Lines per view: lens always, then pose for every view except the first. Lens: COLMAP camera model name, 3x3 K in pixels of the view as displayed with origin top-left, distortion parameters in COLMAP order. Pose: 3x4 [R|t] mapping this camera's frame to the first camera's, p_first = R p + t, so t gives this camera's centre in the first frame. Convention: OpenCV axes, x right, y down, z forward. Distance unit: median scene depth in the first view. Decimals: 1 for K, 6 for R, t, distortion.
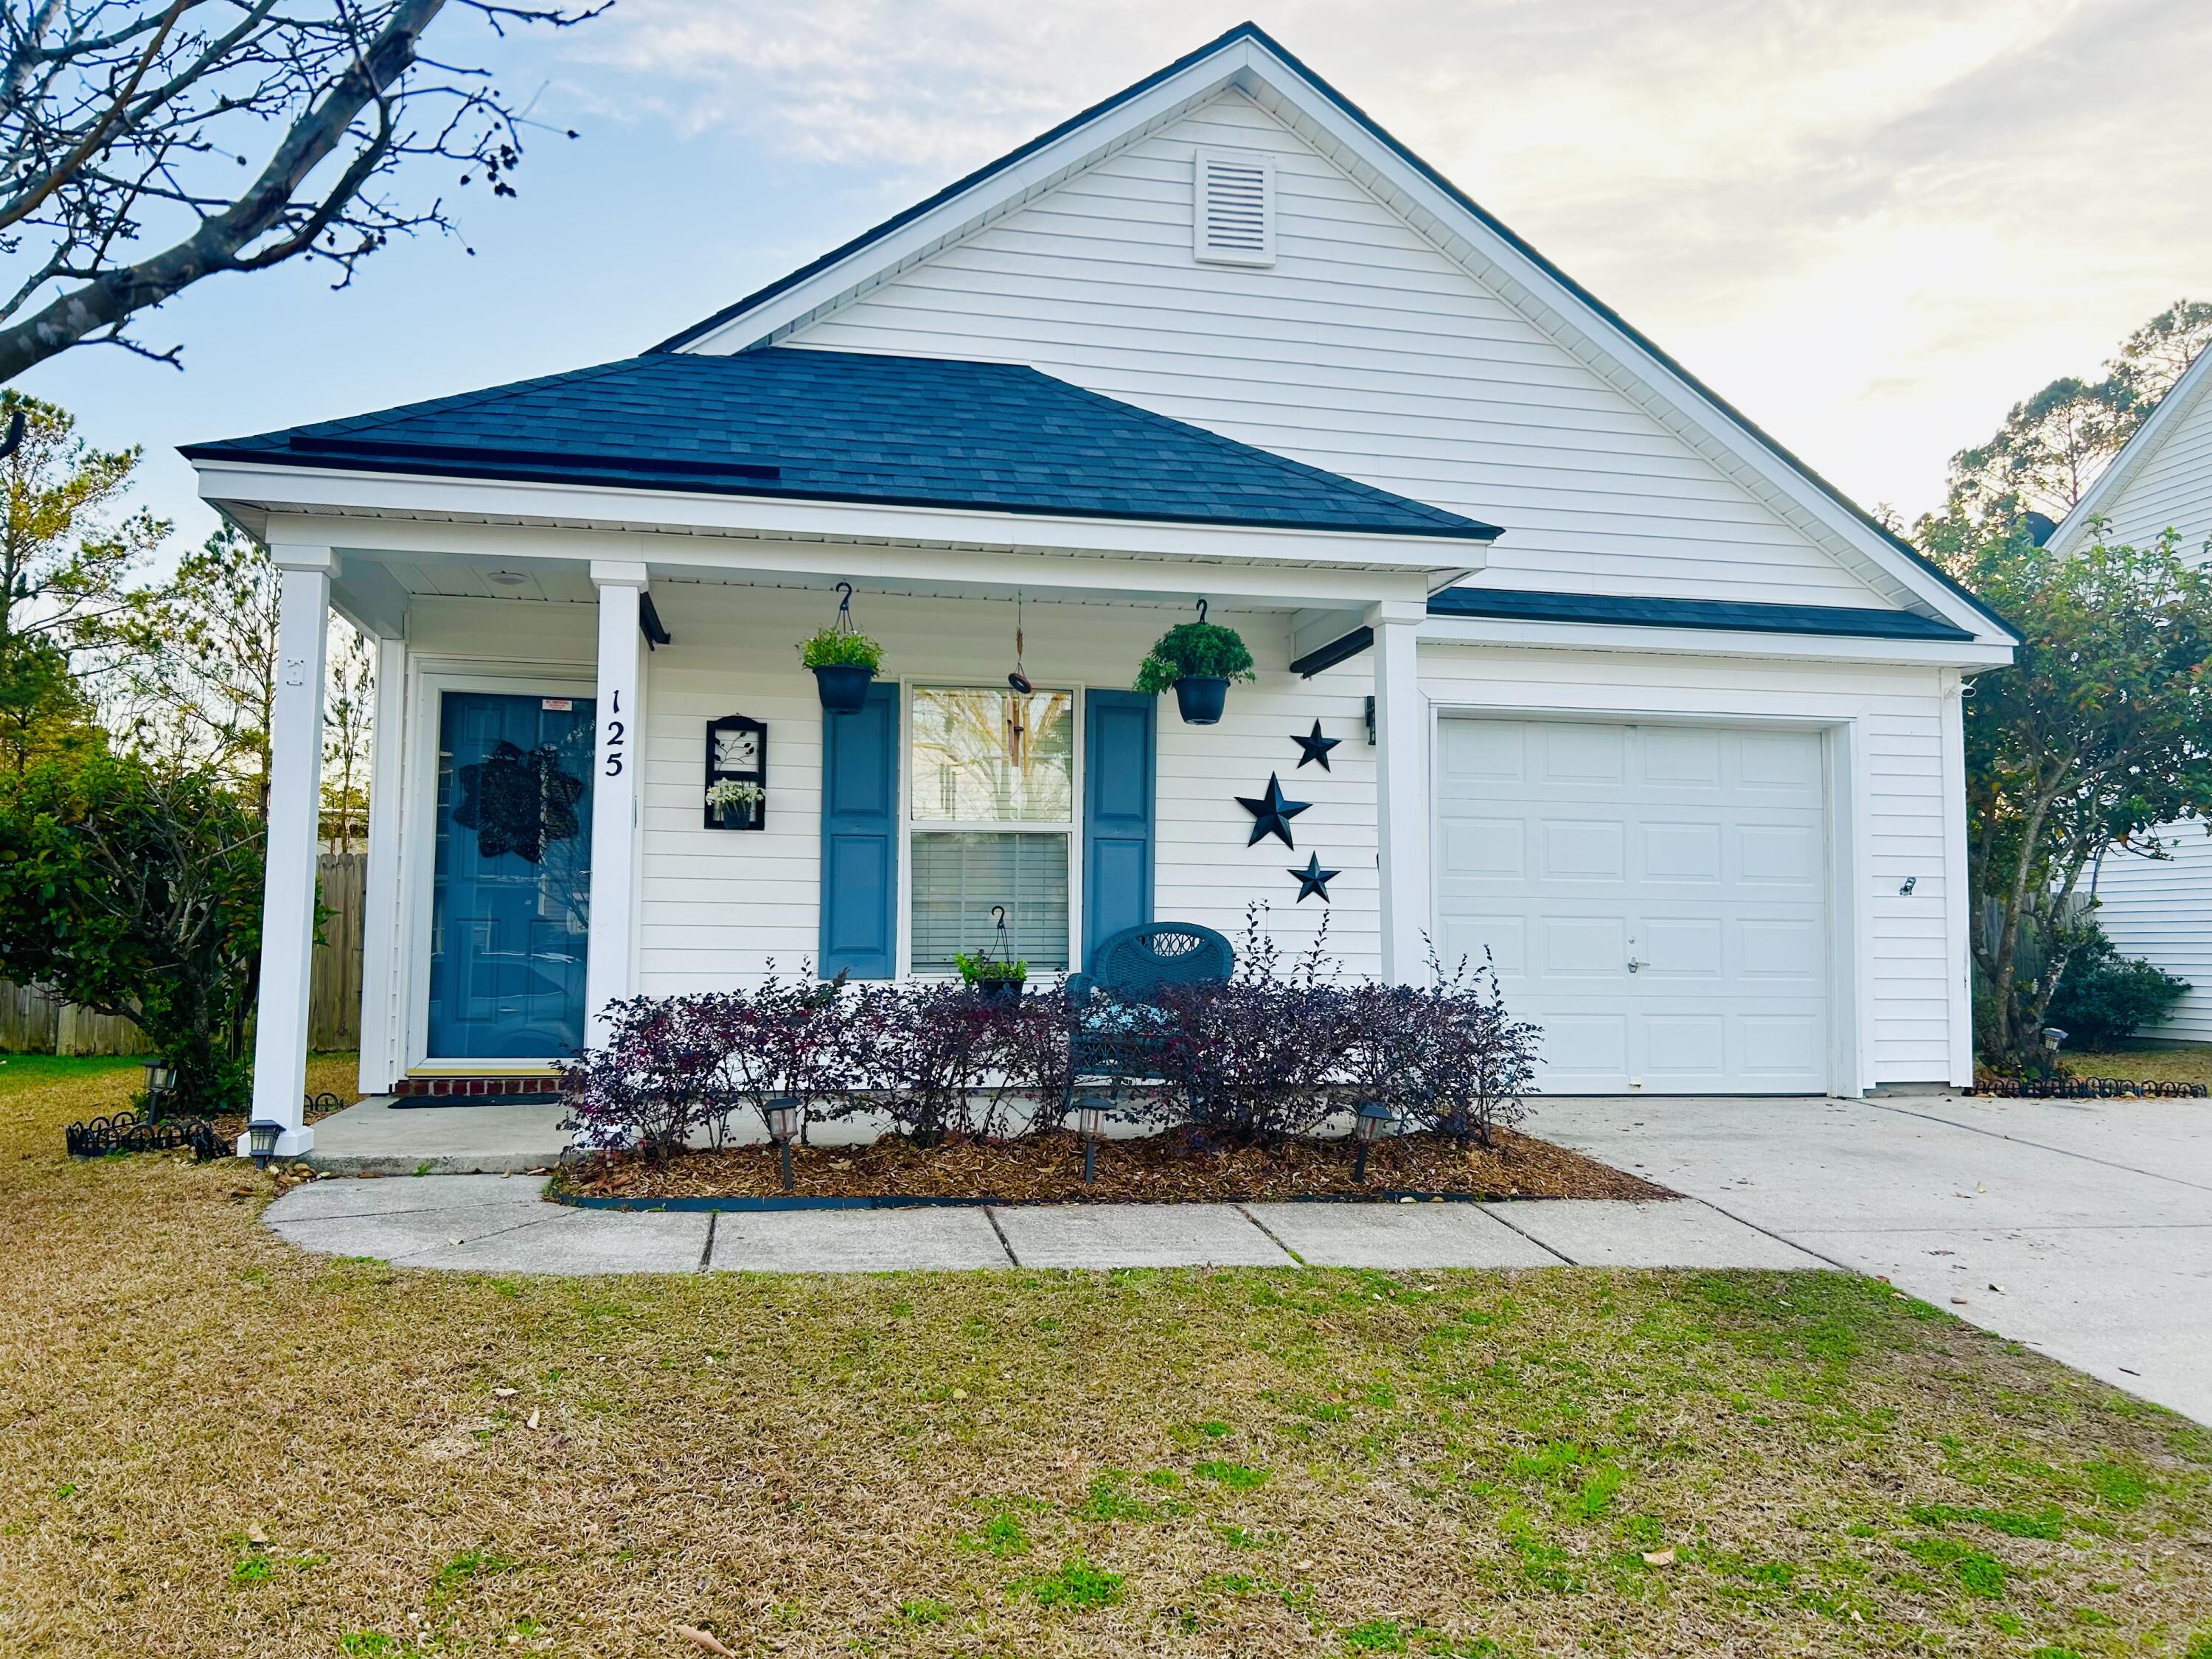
lens RADIAL K [[1646.8, 0, 1108.5], [0, 1646.8, 827.1], [0, 0, 1]] dist [0.053971, -0.009988]
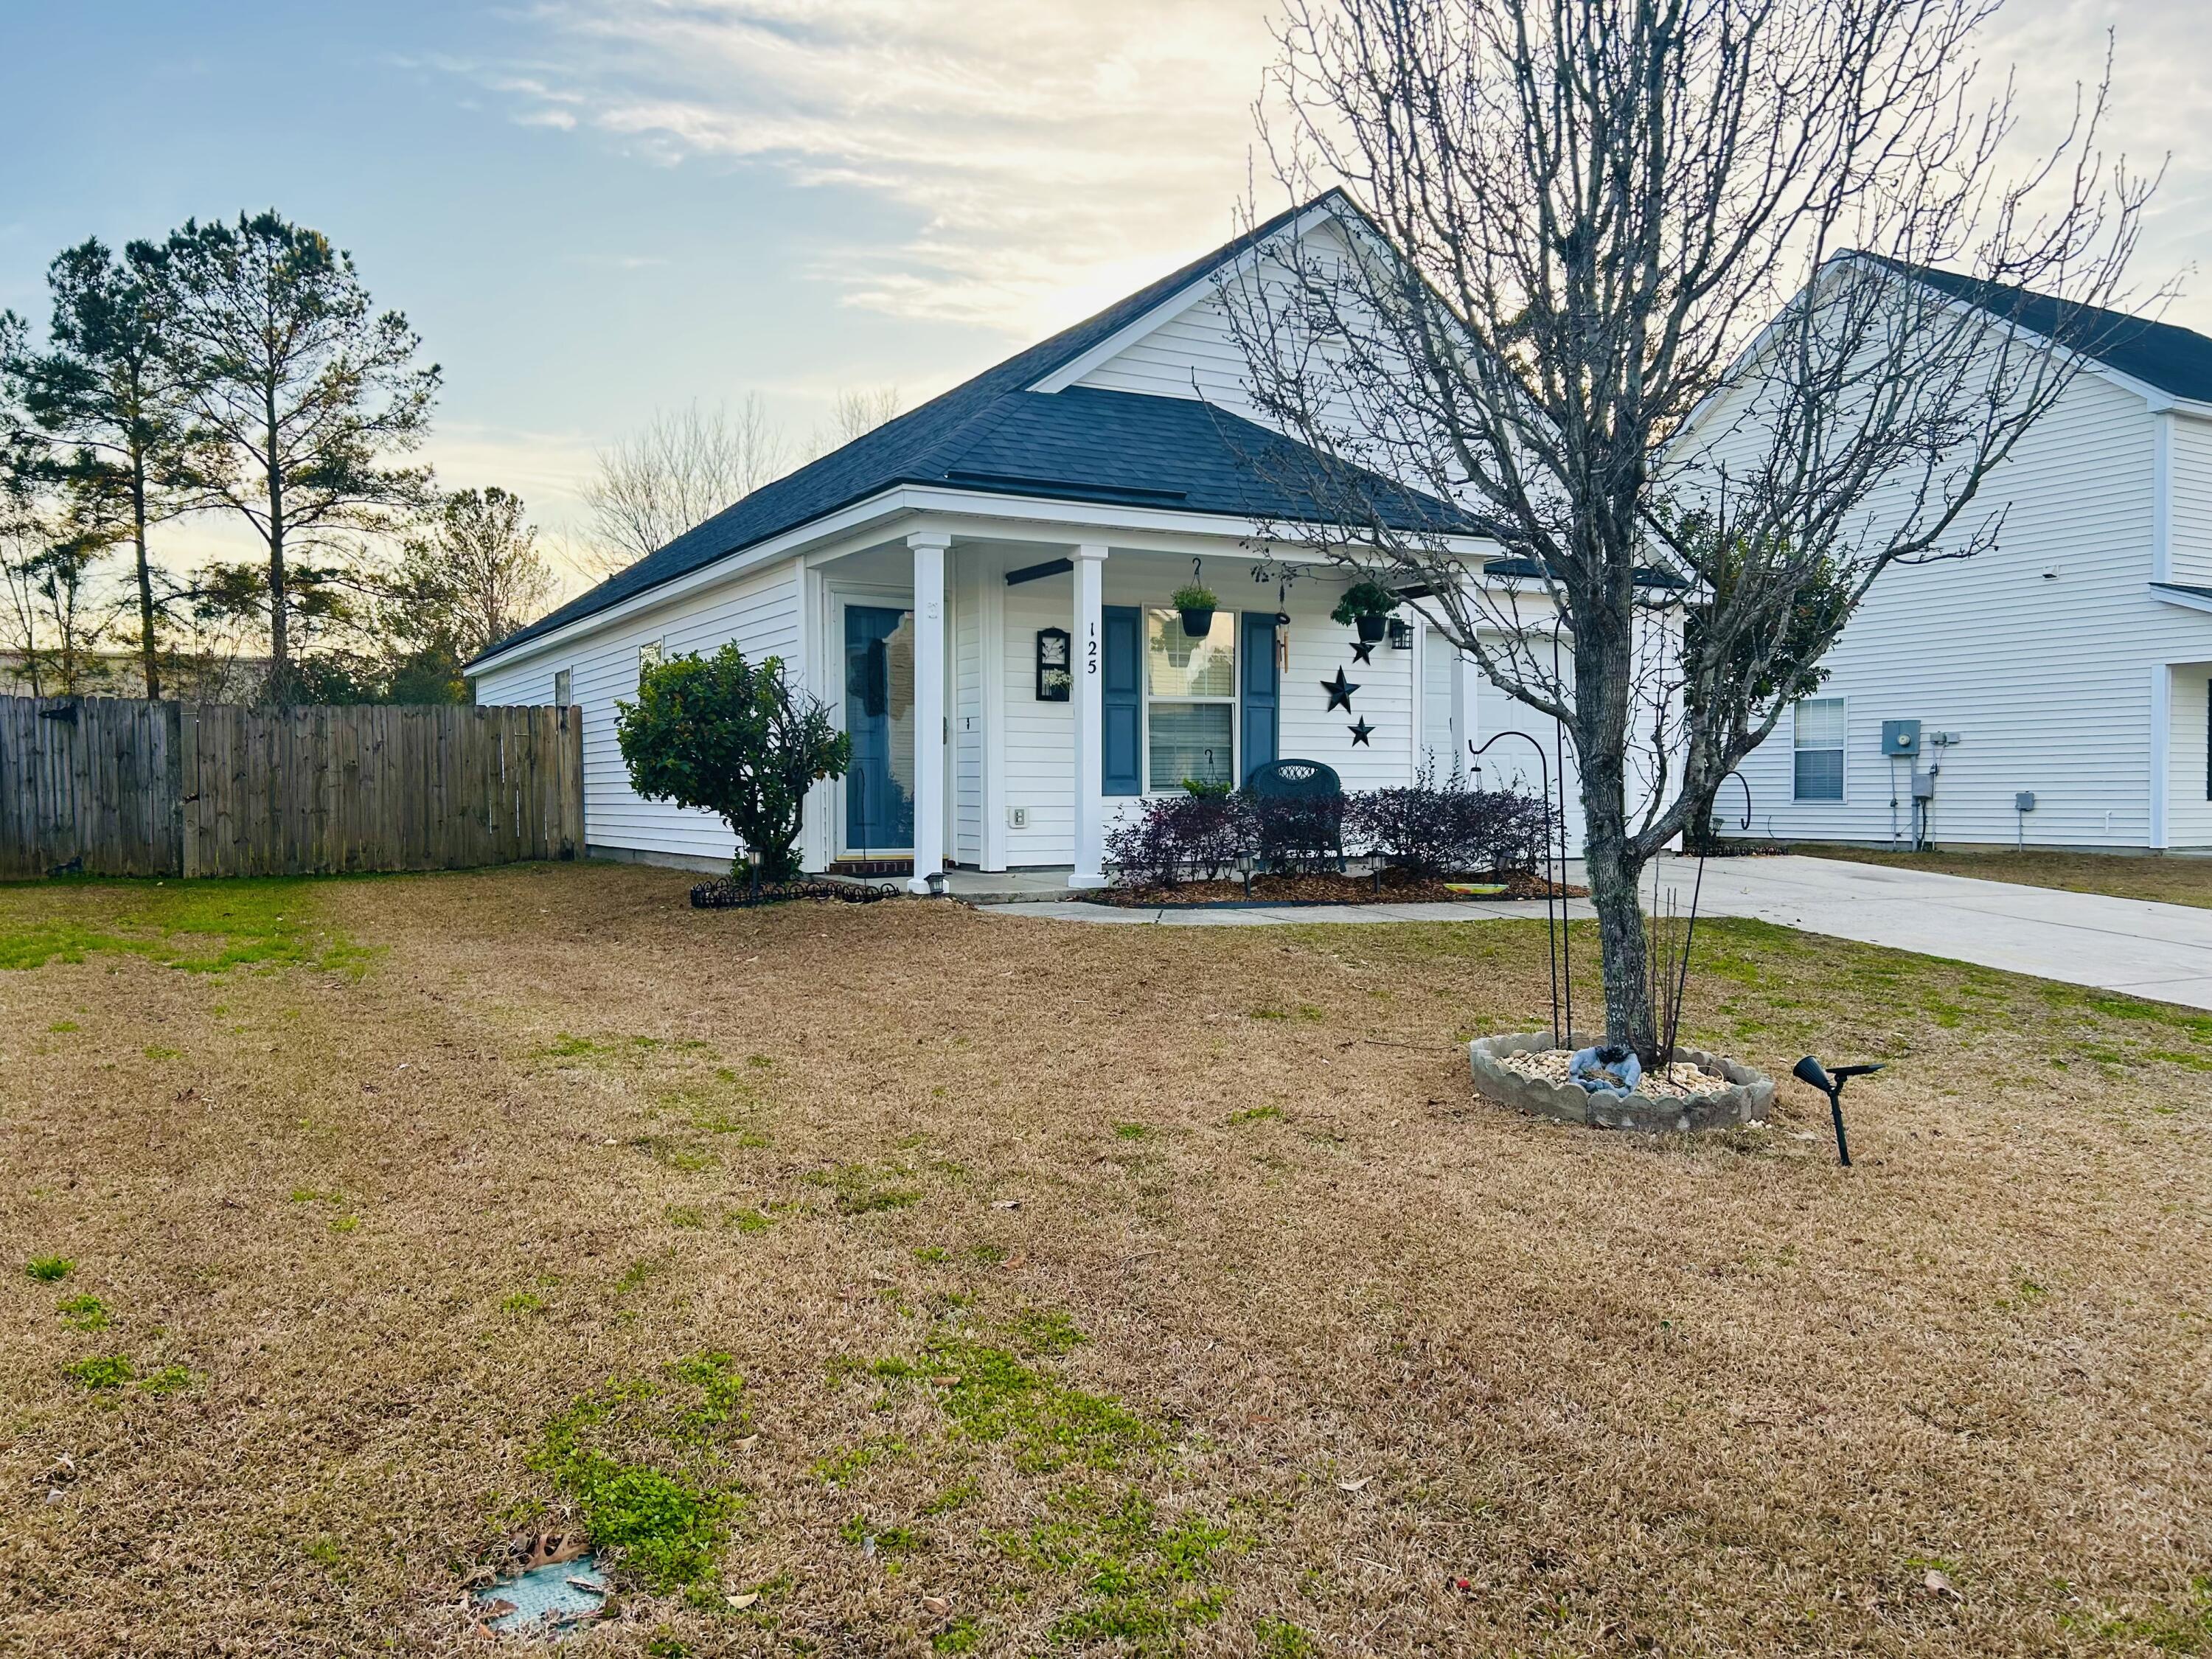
lens RADIAL K [[1646.8, 0, 1102.5], [0, 1646.8, 834.9], [0, 0, 1]] dist [0.053971, -0.009988]
pose [[0.956673, -0.017755, 0.290623, -0.602912], [-0.011020, 0.995216, 0.097079, -0.023077], [-0.290956, -0.096075, 0.951900, -0.490921]]
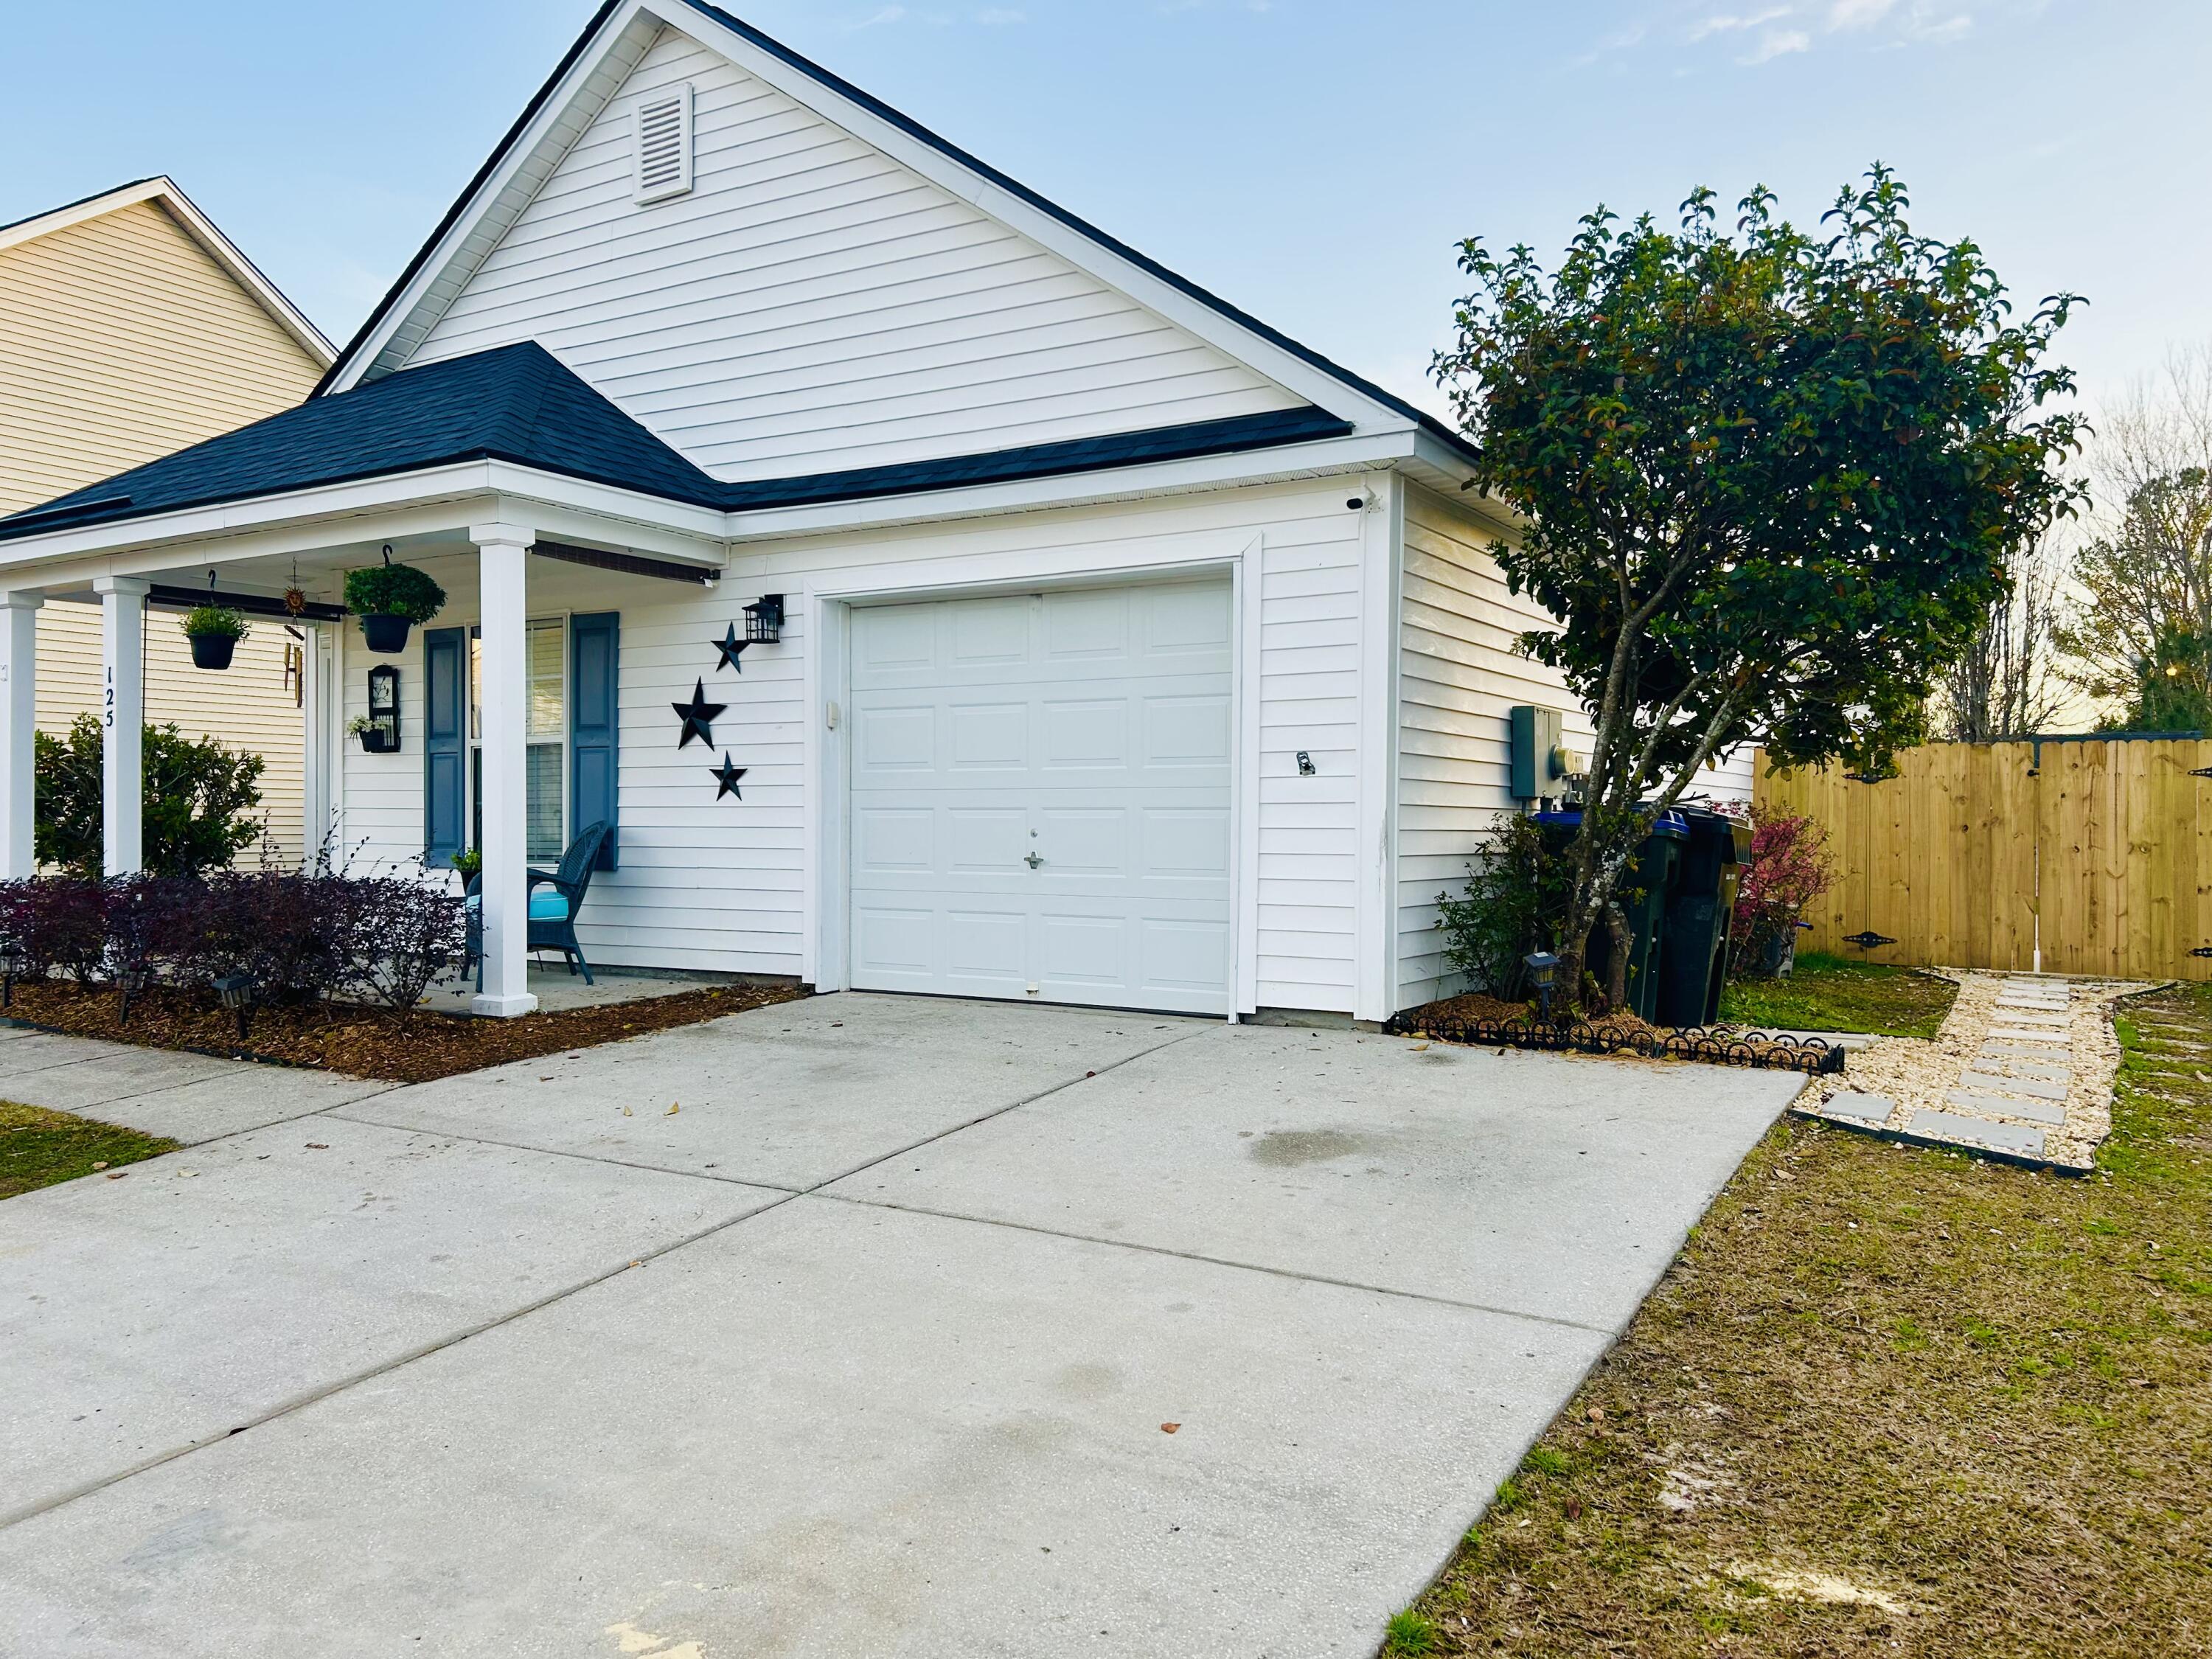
lens RADIAL K [[1646.8, 0, 1110.8], [0, 1646.8, 827.2], [0, 0, 1]] dist [0.053971, -0.009988]
pose [[0.722423, -0.001304, -0.691450, 1.043747], [0.059299, 0.996431, 0.060076, 0.014642], [0.688904, -0.084403, 0.719922, 0.412582]]
